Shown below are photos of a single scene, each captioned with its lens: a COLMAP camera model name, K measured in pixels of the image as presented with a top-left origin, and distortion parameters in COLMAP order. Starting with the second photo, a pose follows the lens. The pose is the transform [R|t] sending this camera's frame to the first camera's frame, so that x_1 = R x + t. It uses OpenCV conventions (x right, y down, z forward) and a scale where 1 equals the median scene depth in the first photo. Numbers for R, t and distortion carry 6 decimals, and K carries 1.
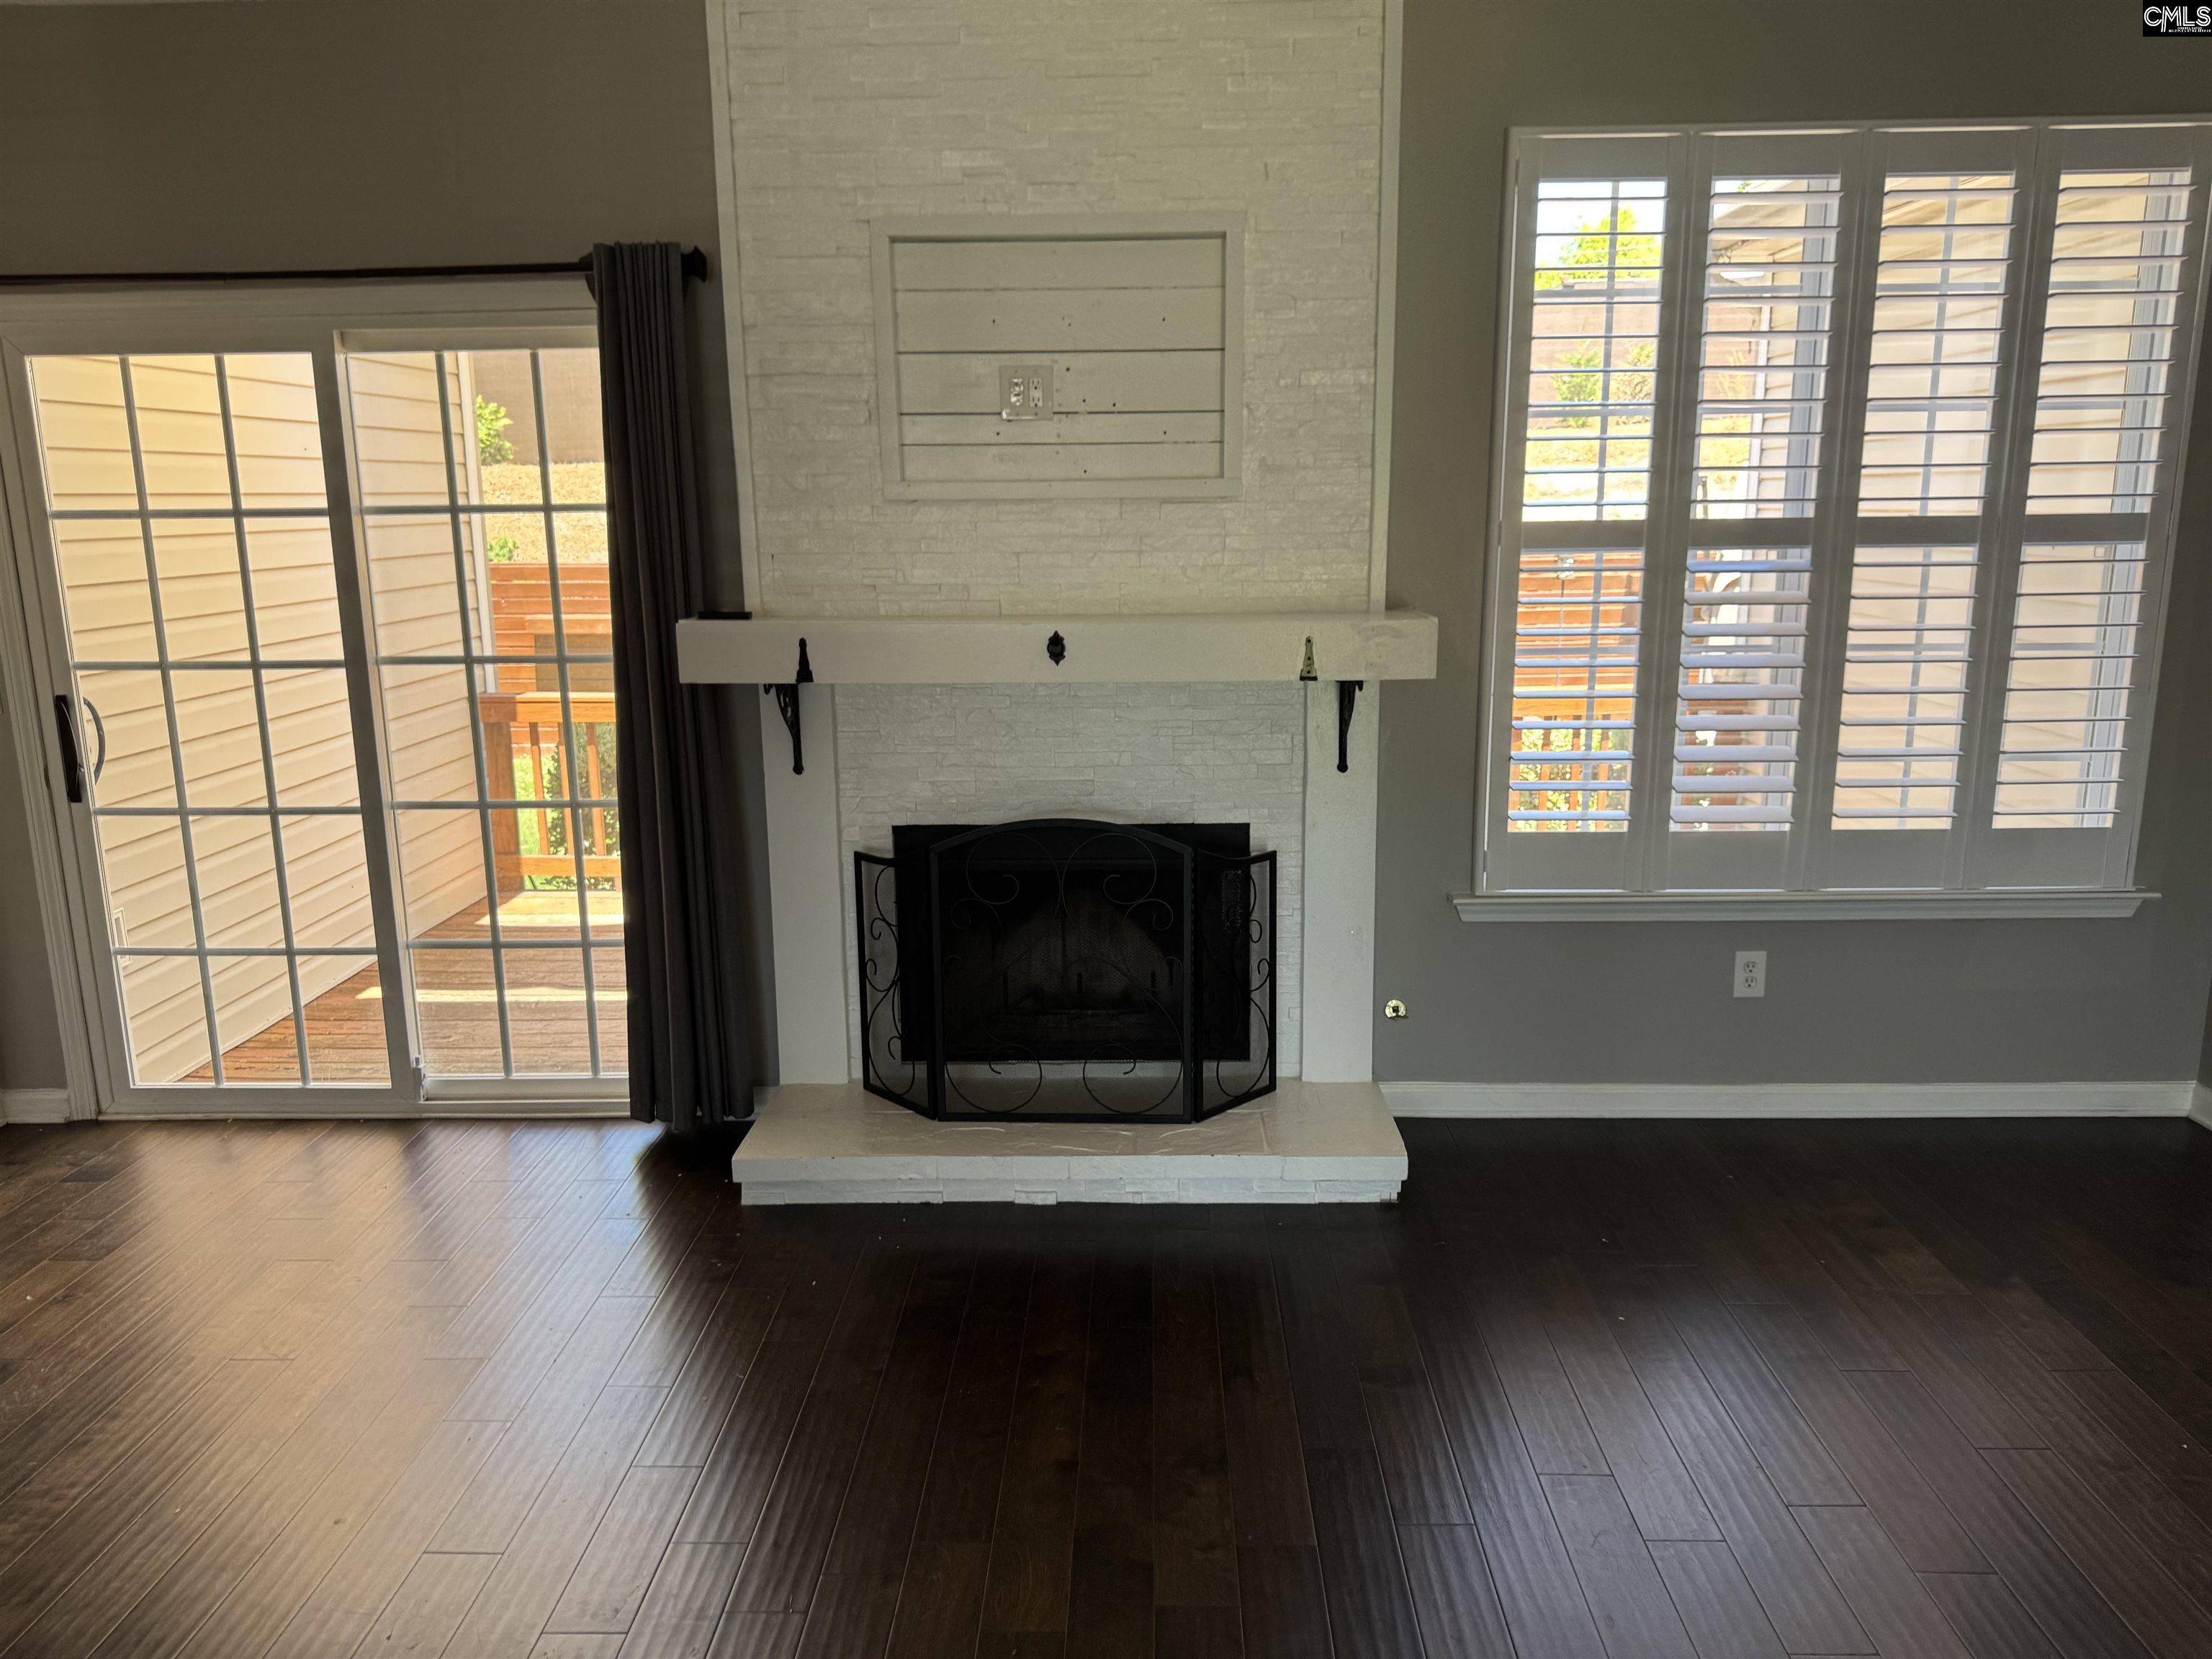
lens RADIAL K [[1578.2, 0, 1113.0], [0, 1578.2, 841.9], [0, 0, 1]] dist [0.052862, -0.070151]
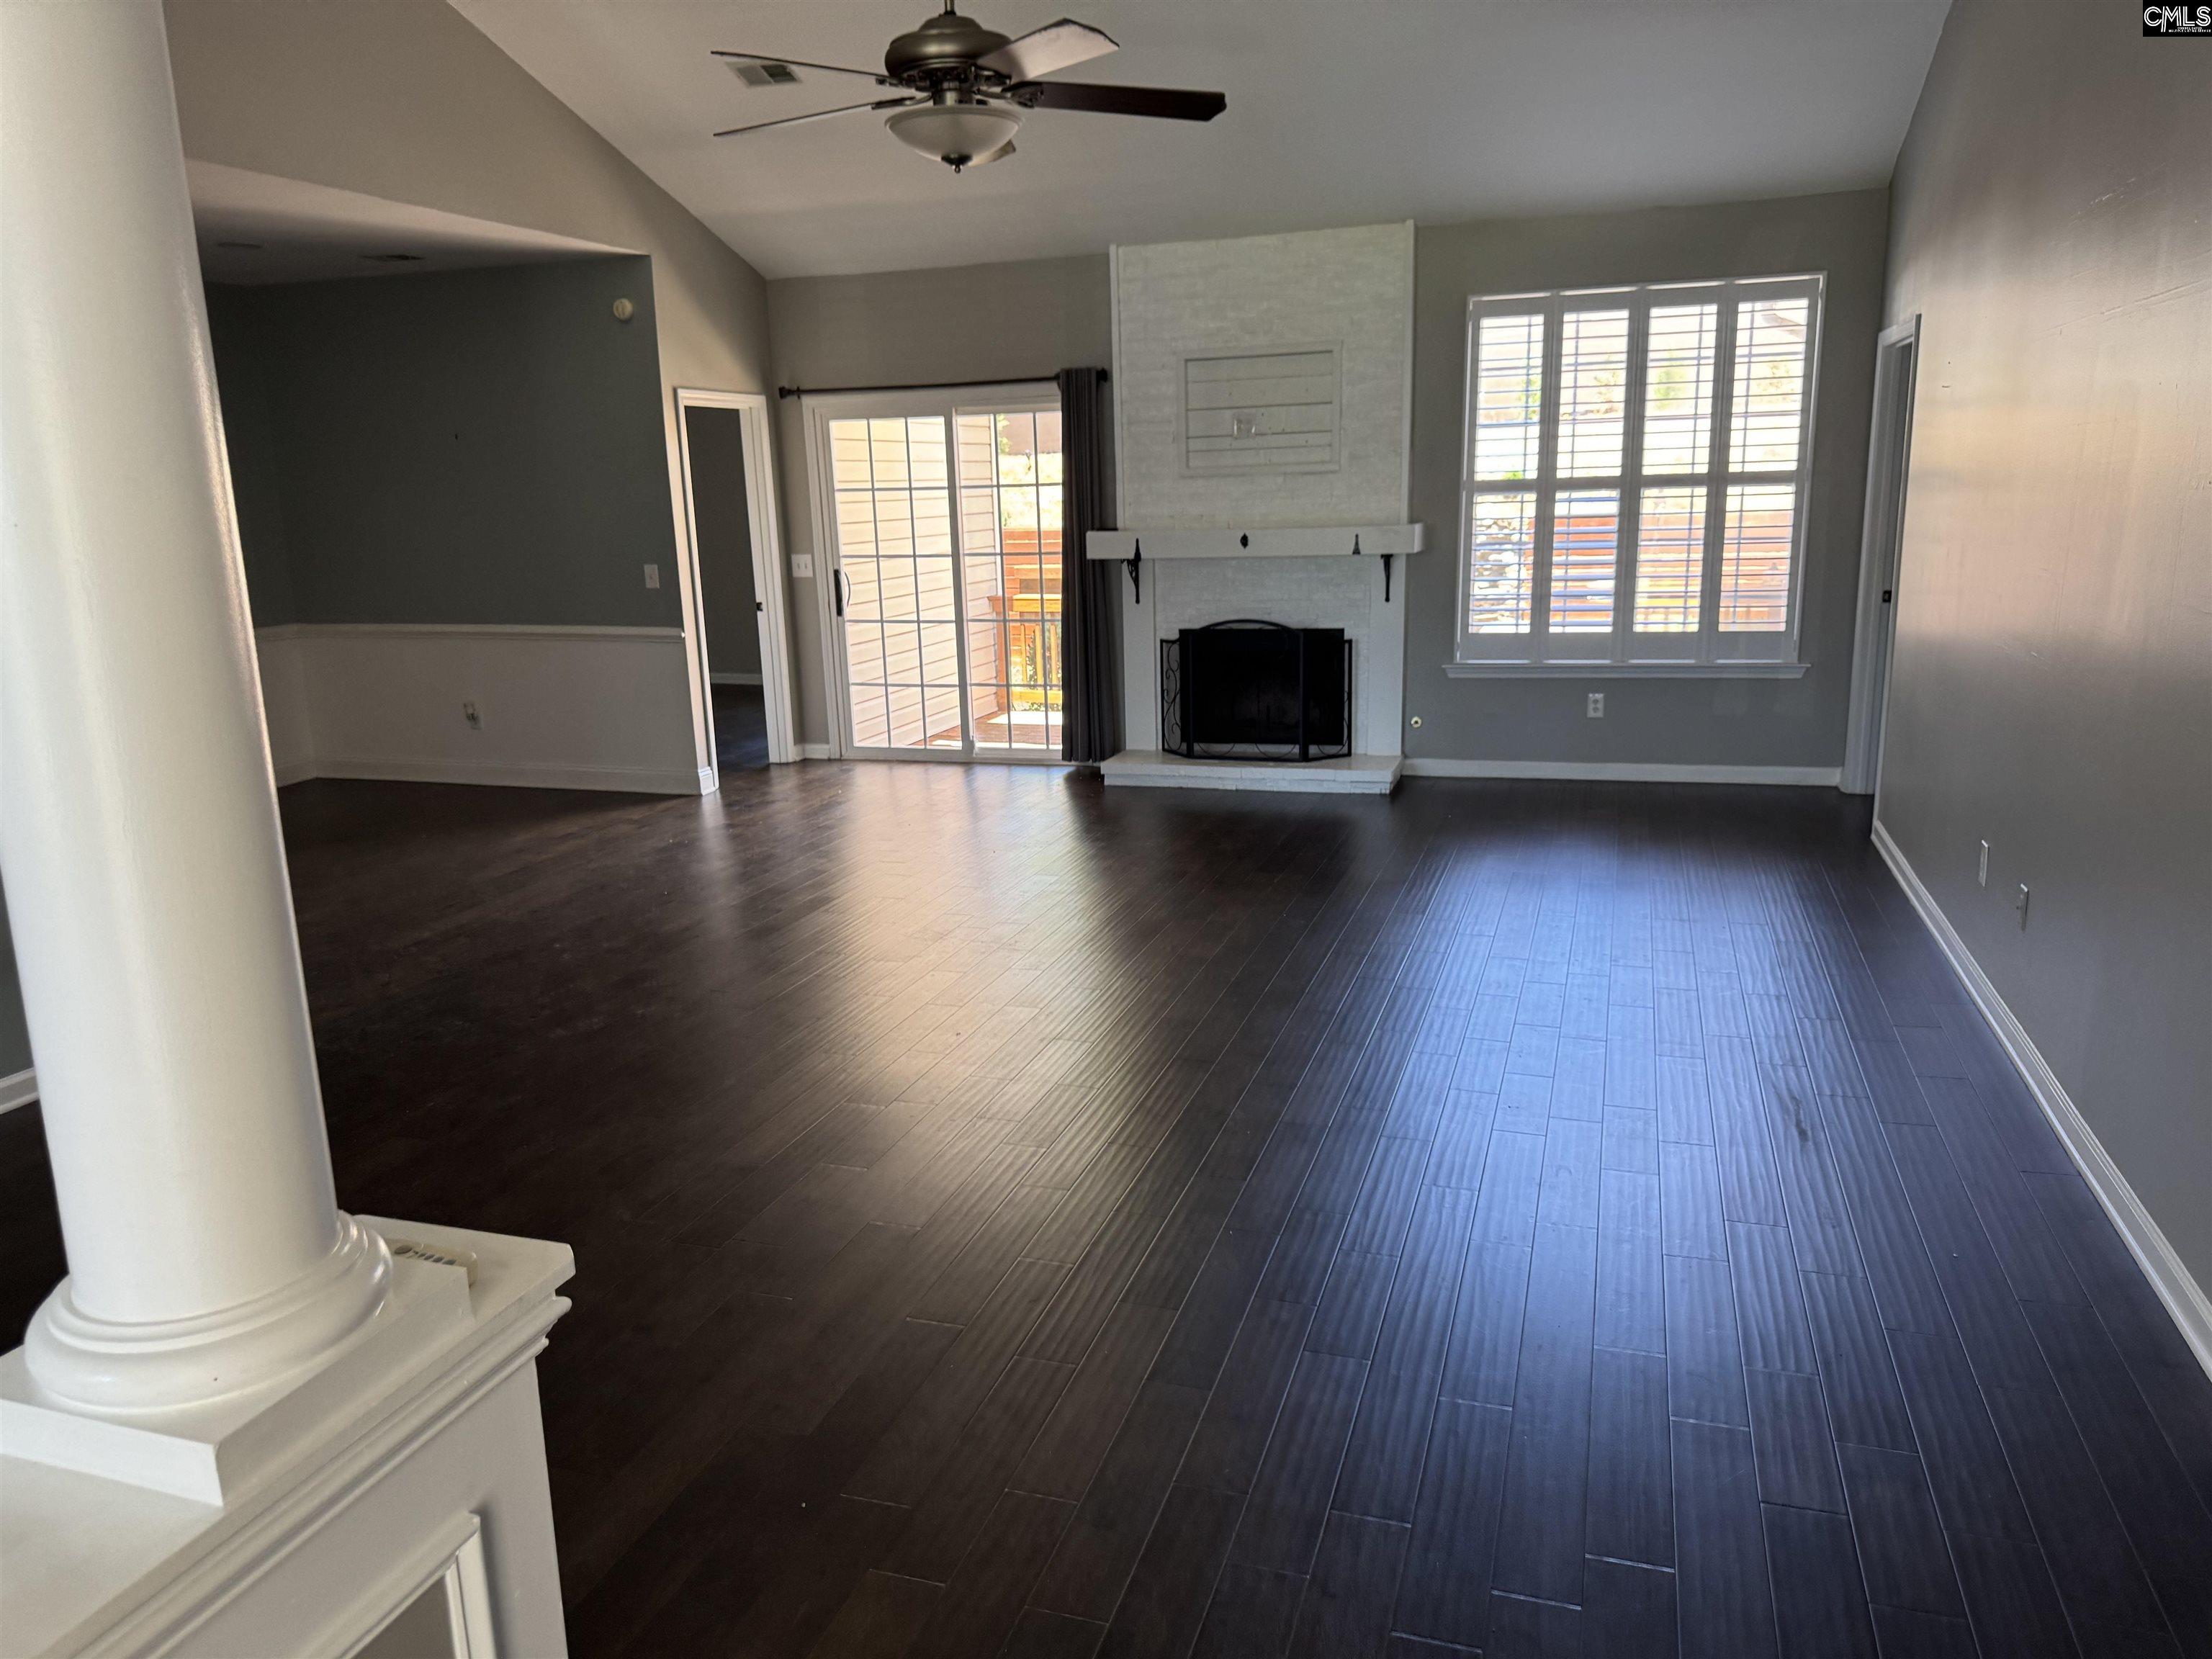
lens RADIAL K [[1578.2, 0, 1112.1], [0, 1578.2, 863.1], [0, 0, 1]] dist [0.052862, -0.070151]
pose [[0.958090, 0.049061, -0.282235, 0.408274], [-0.041861, 0.998627, 0.031489, 0.253837], [0.283393, -0.018354, 0.958828, -1.137983]]
